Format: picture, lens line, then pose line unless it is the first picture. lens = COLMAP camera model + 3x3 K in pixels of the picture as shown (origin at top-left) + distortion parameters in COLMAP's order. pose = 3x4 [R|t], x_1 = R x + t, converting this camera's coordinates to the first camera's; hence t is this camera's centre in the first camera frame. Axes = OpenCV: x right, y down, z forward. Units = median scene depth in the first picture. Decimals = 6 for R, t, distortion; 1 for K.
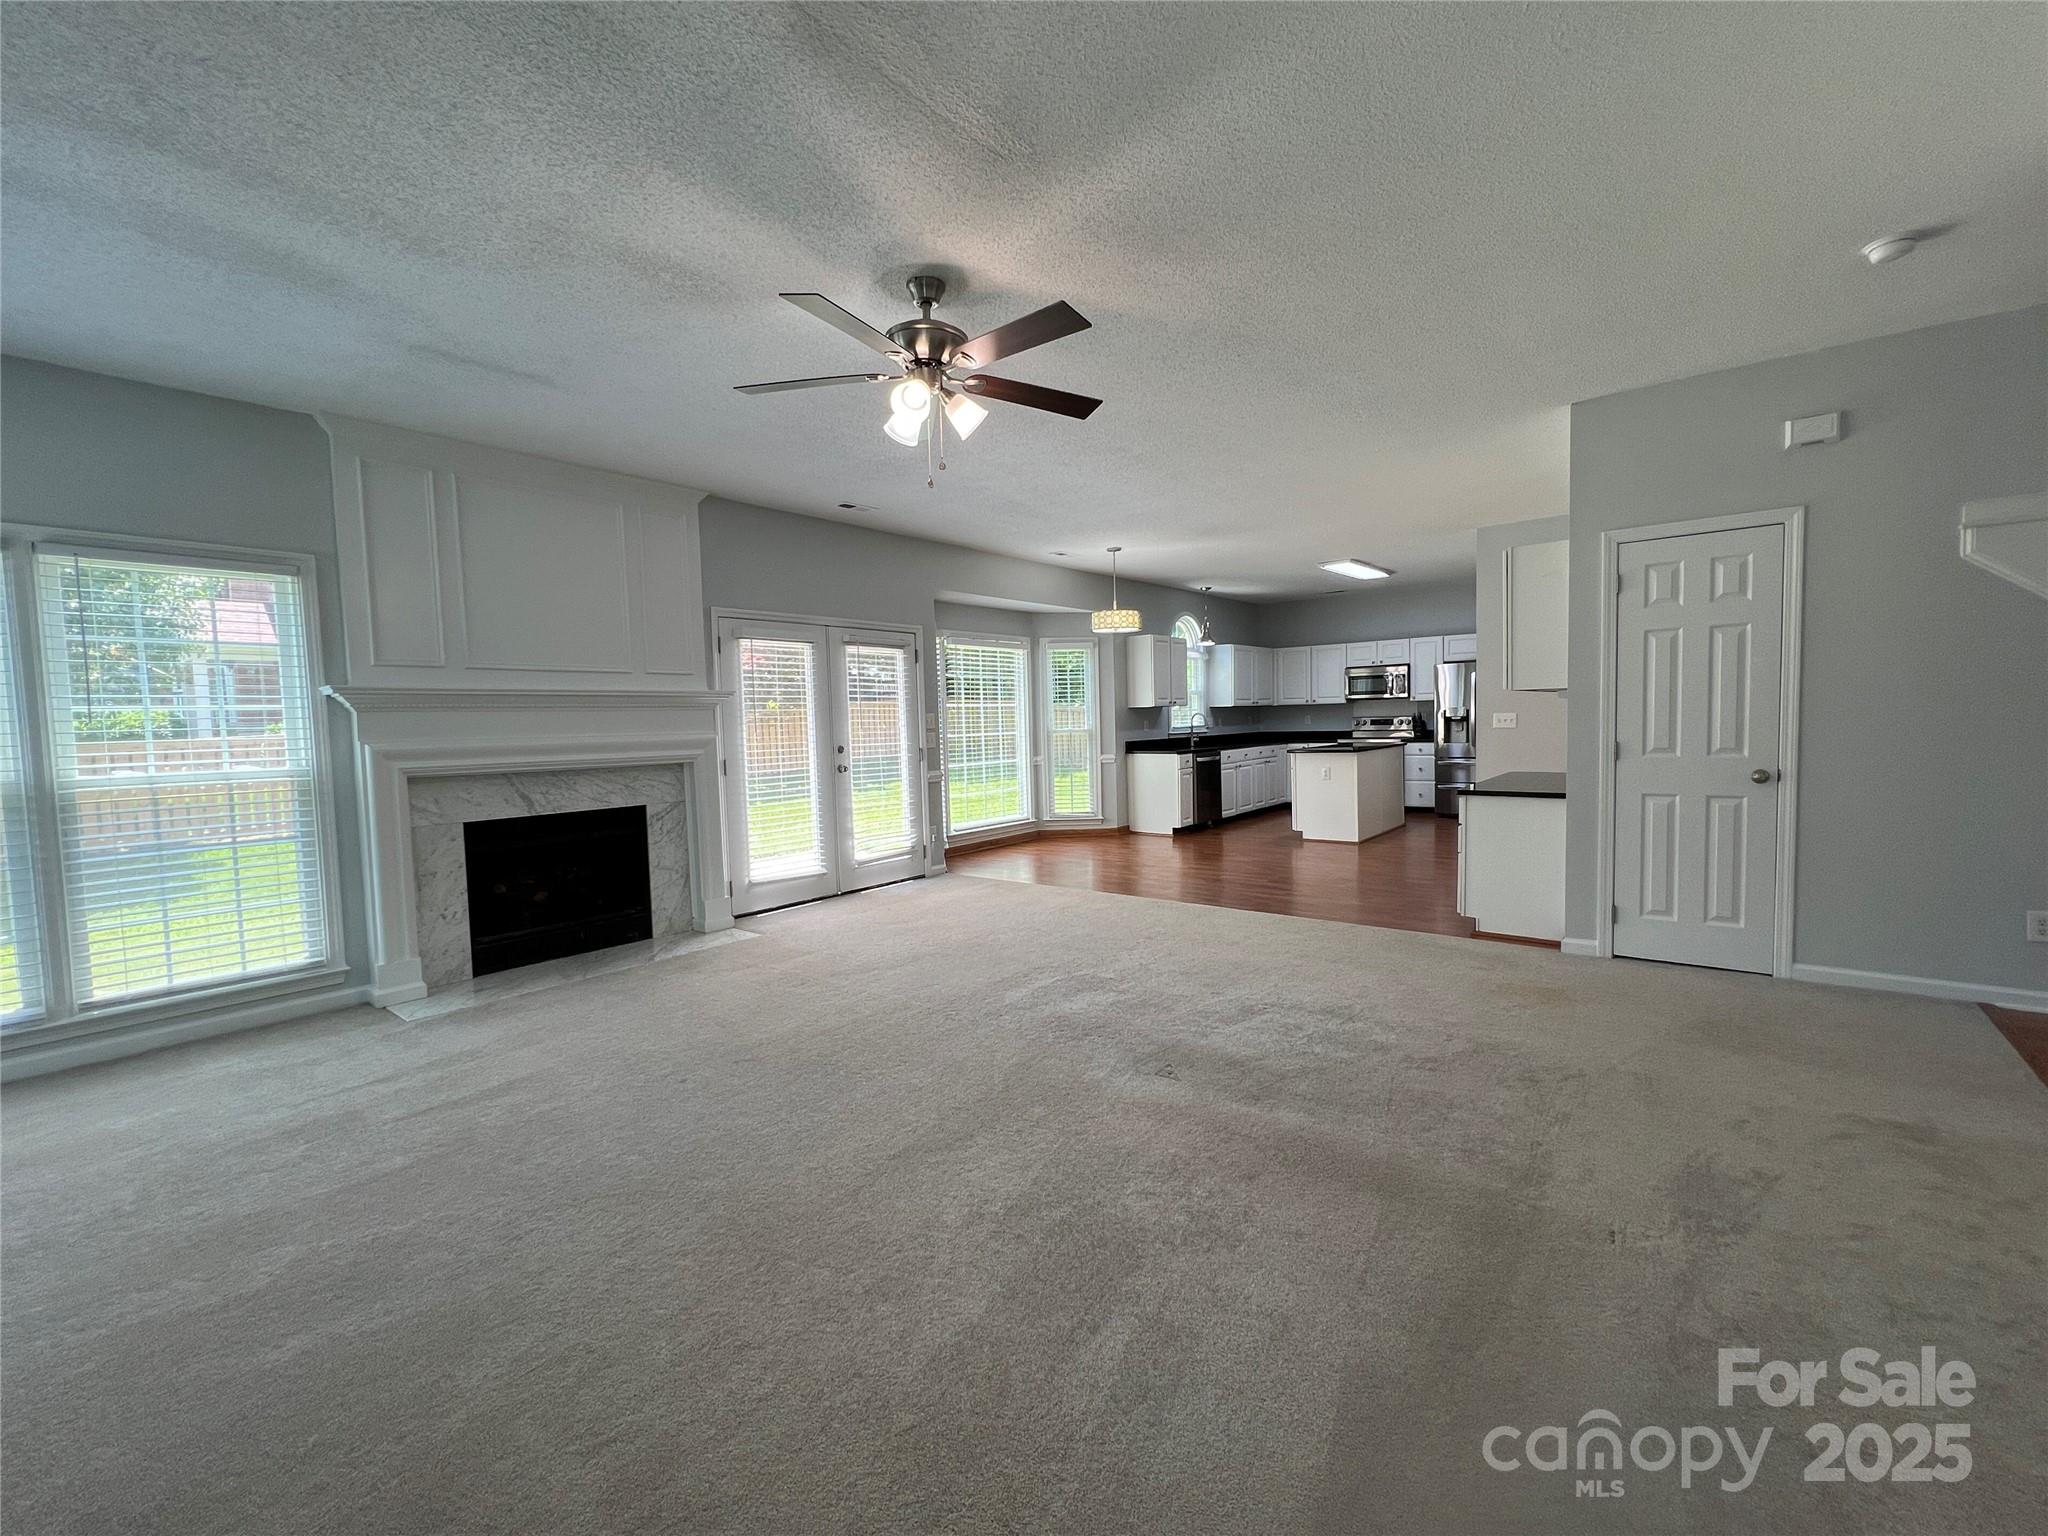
lens RADIAL K [[834.1, 0, 1024.0], [0, 834.1, 768.0], [0, 0, 1]] dist [-0.000315, 0.000014]
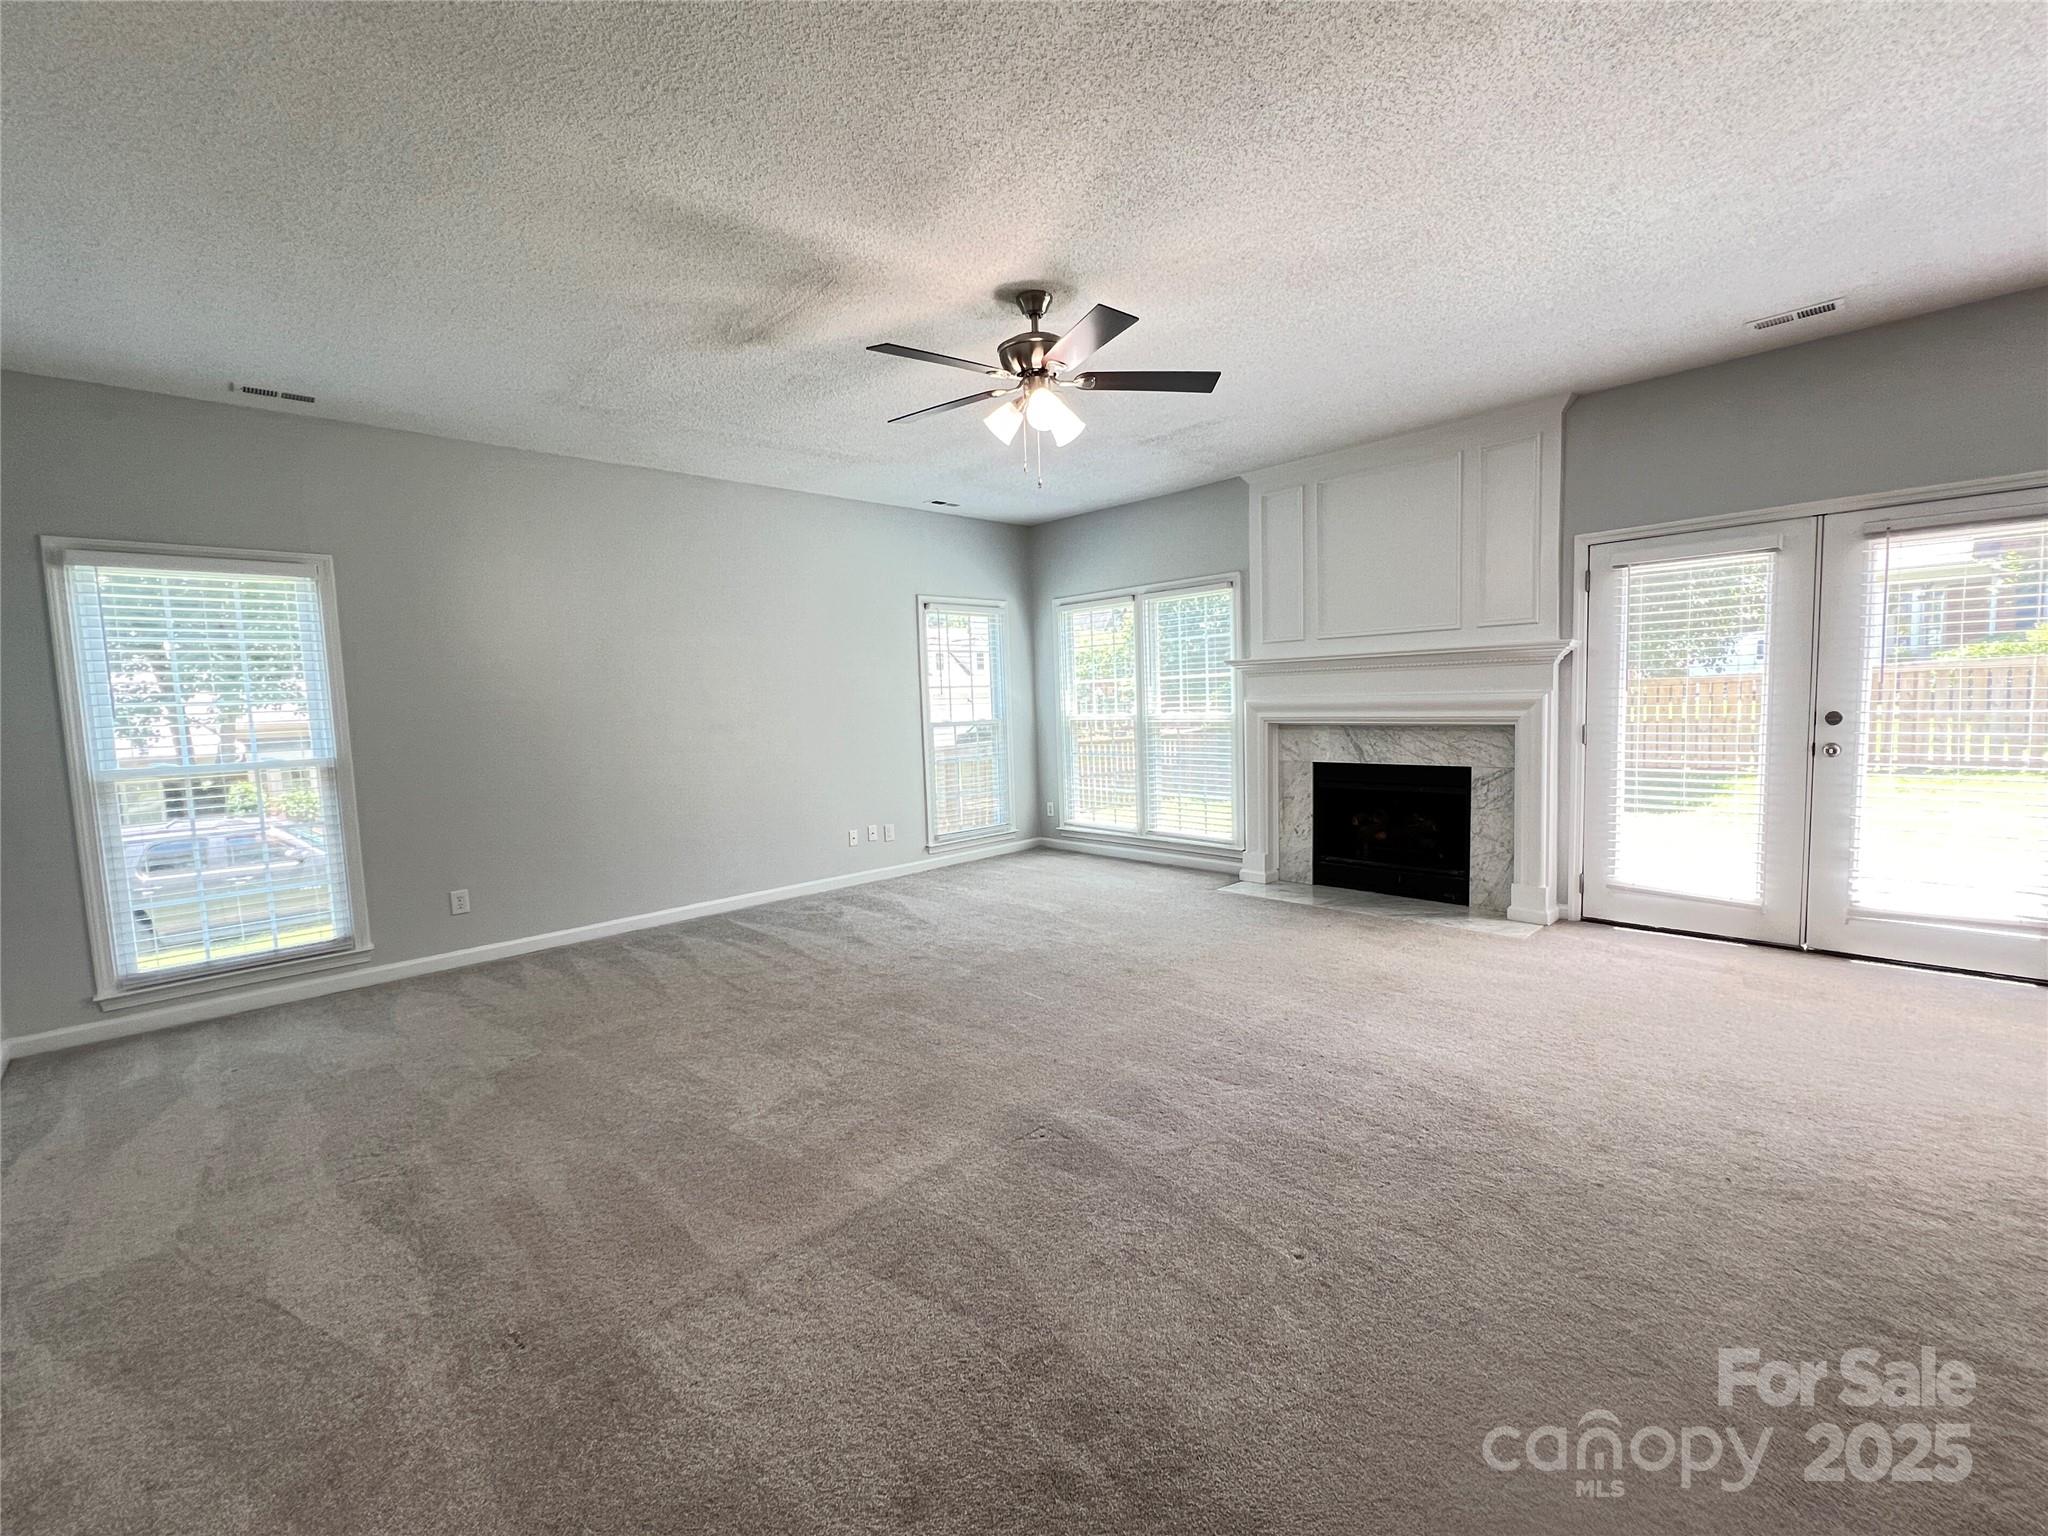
lens RADIAL K [[834.1, 0, 1024.0], [0, 834.1, 768.0], [0, 0, 1]] dist [-0.000315, 0.000014]
pose [[-0.078257, 0.113477, -0.990454, 0.500178], [-0.022042, 0.993061, 0.115517, -0.050278], [0.996690, 0.030871, -0.075212, 0.536210]]
